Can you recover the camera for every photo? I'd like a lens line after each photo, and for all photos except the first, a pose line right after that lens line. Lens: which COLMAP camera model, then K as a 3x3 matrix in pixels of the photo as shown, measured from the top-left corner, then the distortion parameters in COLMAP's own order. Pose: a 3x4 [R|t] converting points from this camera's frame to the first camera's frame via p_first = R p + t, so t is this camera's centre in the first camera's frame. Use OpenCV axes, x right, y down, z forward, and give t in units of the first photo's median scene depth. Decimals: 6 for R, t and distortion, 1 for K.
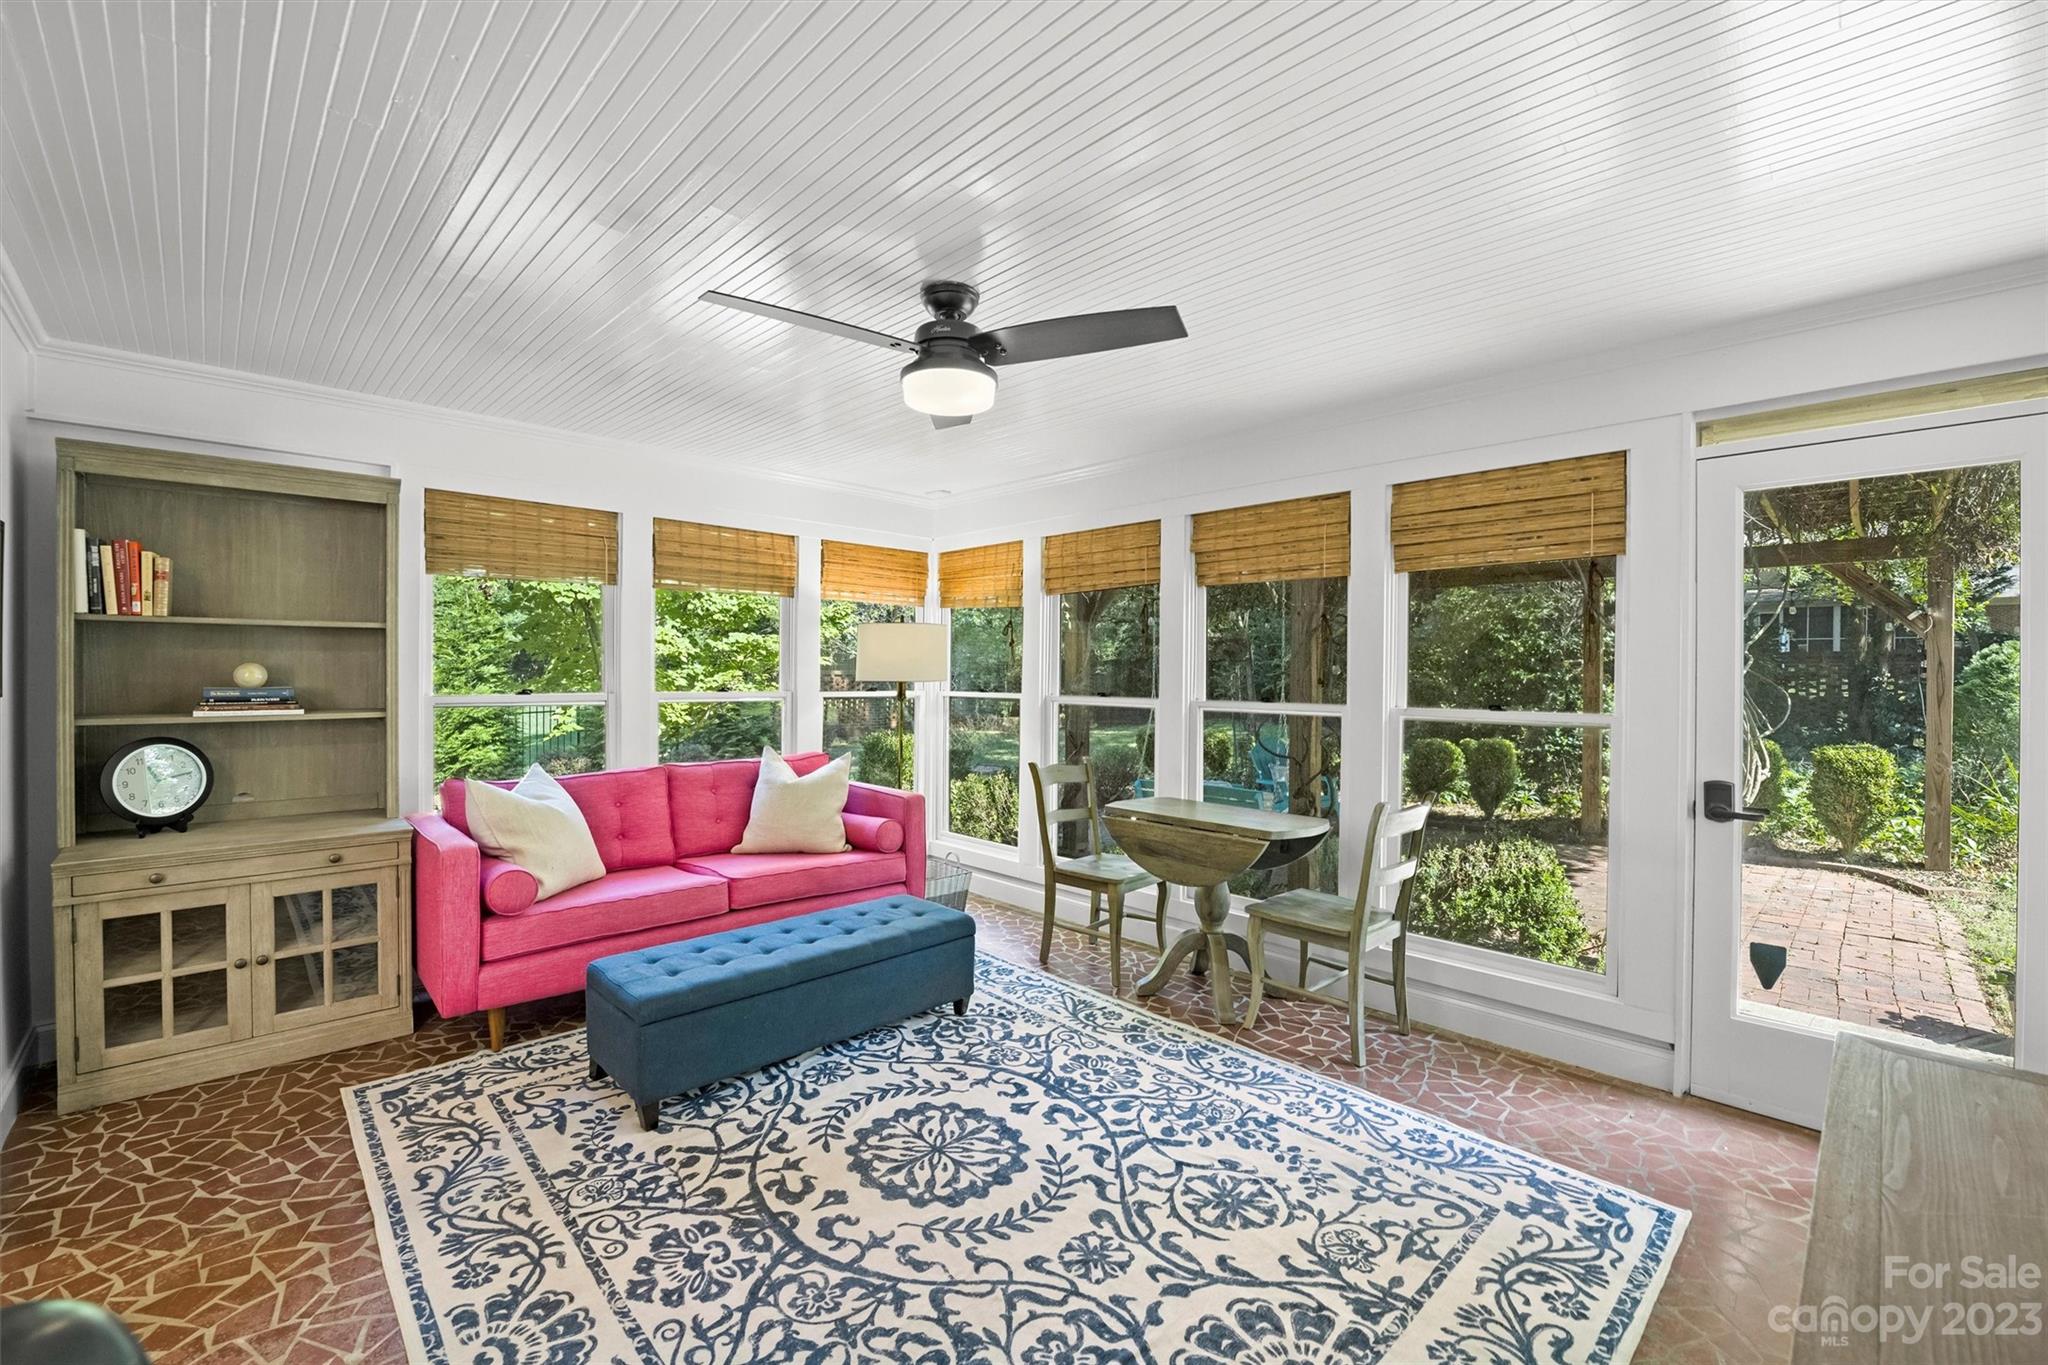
lens RADIAL K [[848.8, 0, 1013.7], [0, 848.8, 679.7], [0, 0, 1]] dist [-0.018329, 0.000770]
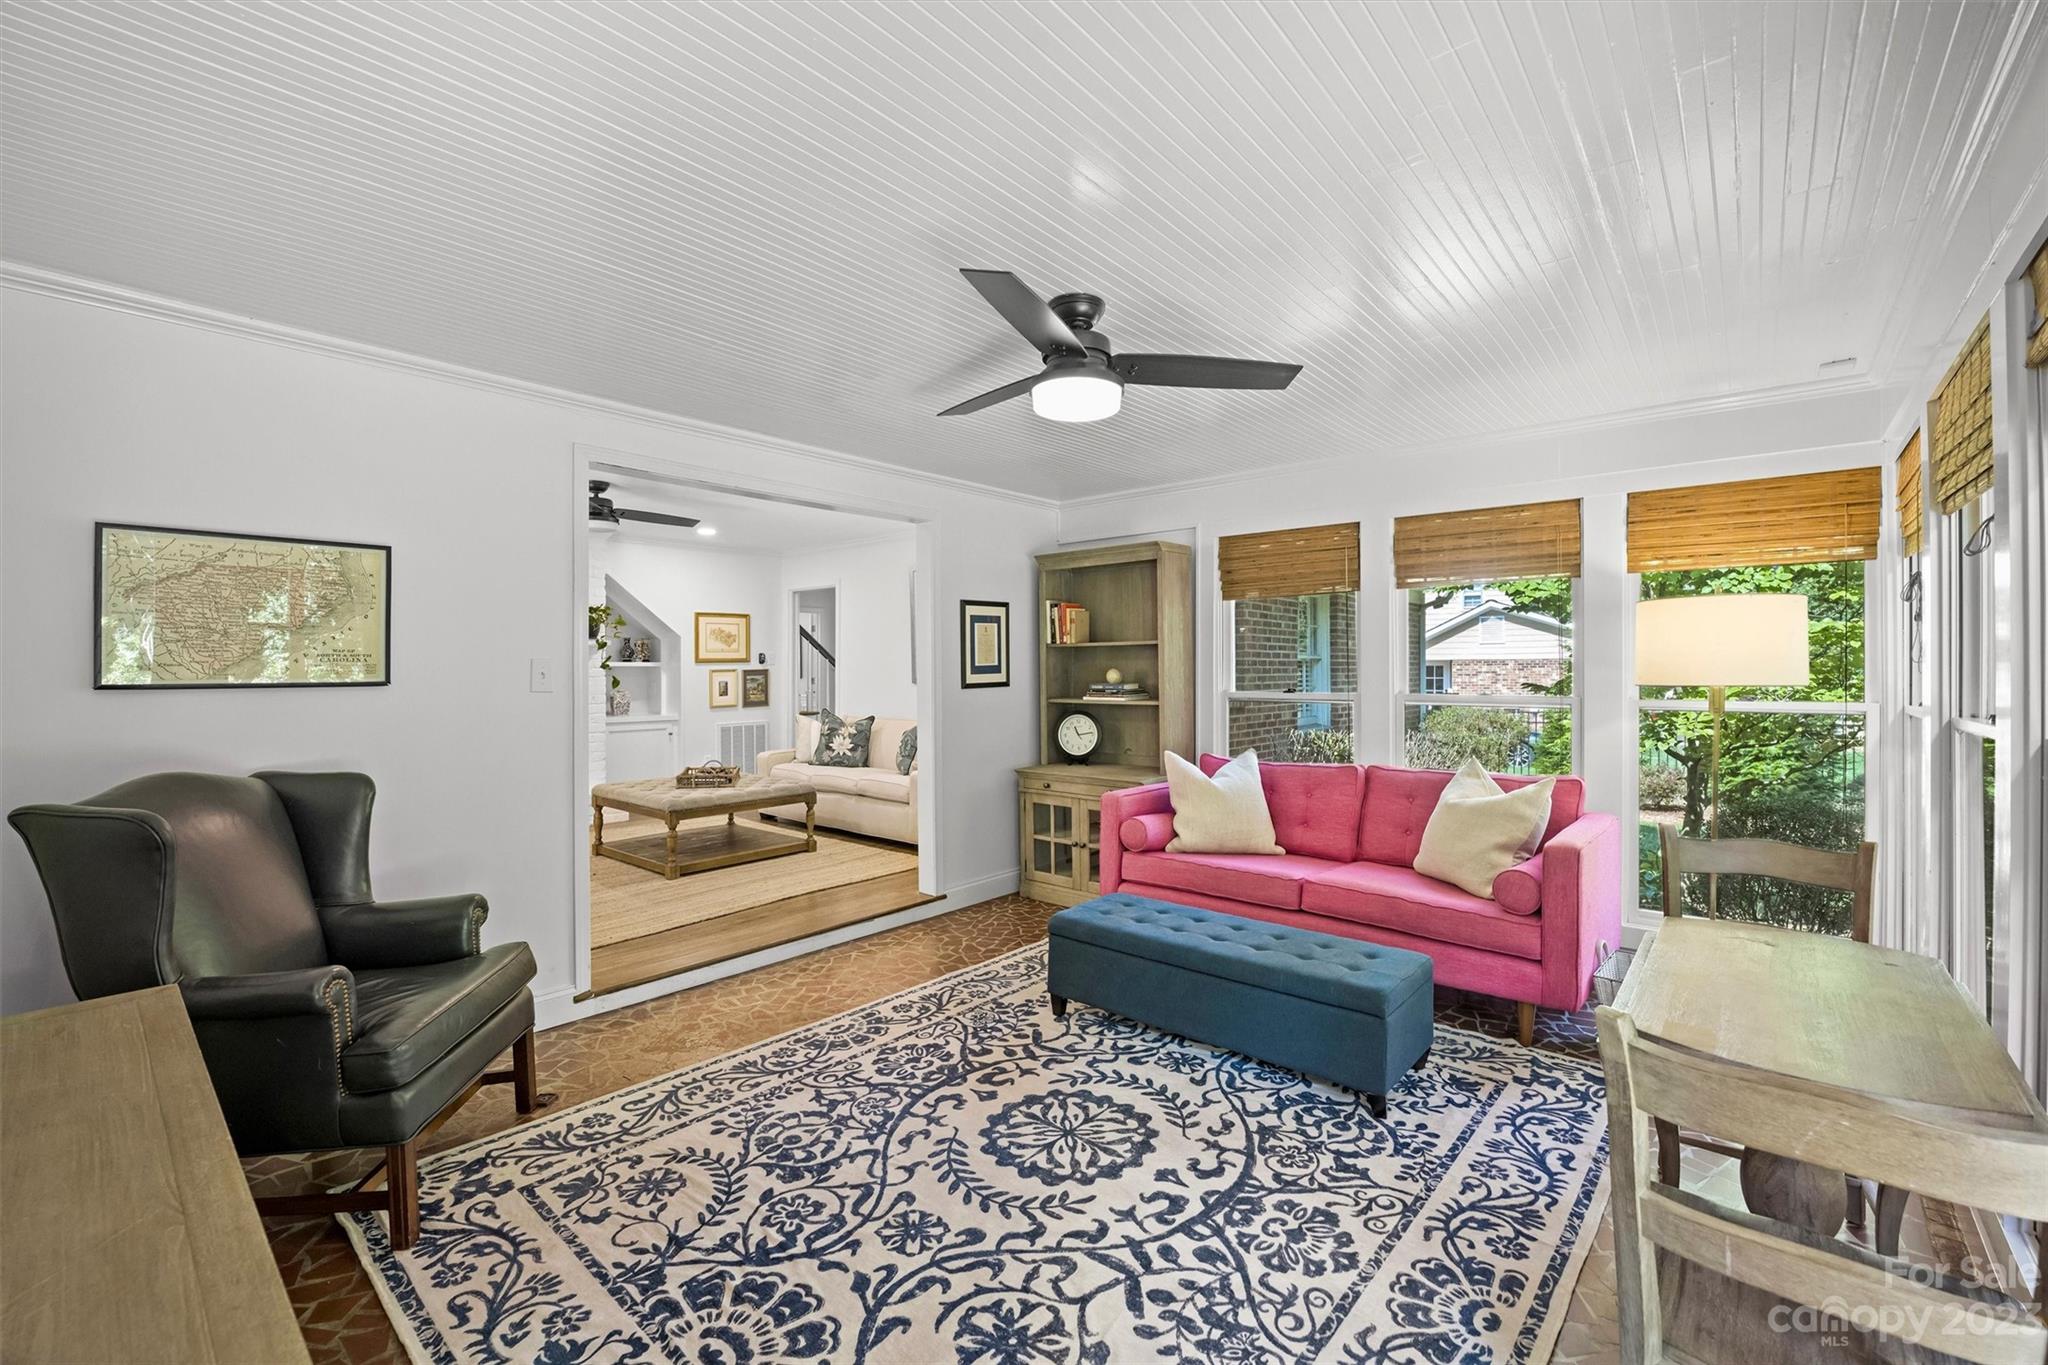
lens RADIAL K [[848.8, 0, 1011.9], [0, 848.8, 670.7], [0, 0, 1]] dist [-0.018329, 0.000770]
pose [[0.089149, -0.008697, -0.995980, 0.909981], [-0.006922, 0.999932, -0.009351, 0.001325], [0.995994, 0.007727, 0.089083, 0.810404]]
